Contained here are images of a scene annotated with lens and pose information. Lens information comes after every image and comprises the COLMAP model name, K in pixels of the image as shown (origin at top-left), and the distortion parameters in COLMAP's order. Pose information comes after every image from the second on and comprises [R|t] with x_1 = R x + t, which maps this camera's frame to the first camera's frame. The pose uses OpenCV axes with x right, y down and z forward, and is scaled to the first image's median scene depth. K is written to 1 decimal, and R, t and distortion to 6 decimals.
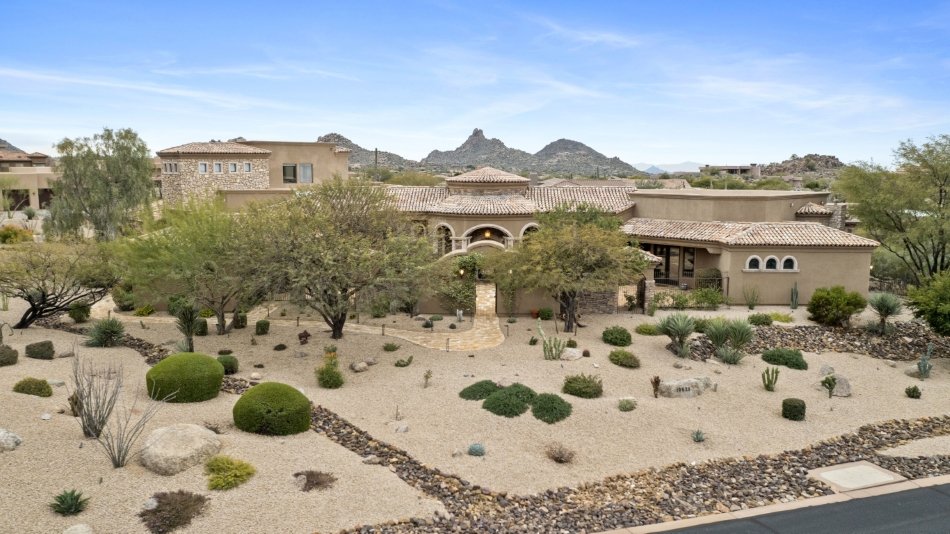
lens RADIAL K [[738.6, 0, 476.4], [0, 738.6, 287.7], [0, 0, 1]] dist [-0.034481, -0.001961]
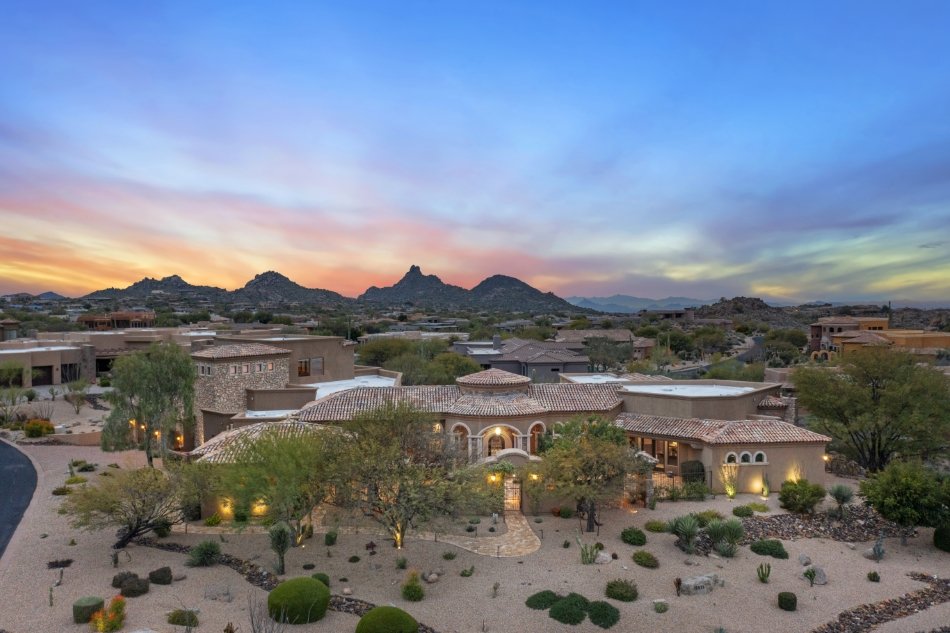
lens RADIAL K [[737.0, 0, 478.3], [0, 737.0, 316.4], [0, 0, 1]] dist [-0.058367, 0.016727]
pose [[0.996128, -0.011012, 0.087218, -0.150855], [0.023336, 0.989652, -0.141578, -0.117485], [-0.084757, 0.143065, 0.986077, -0.190101]]
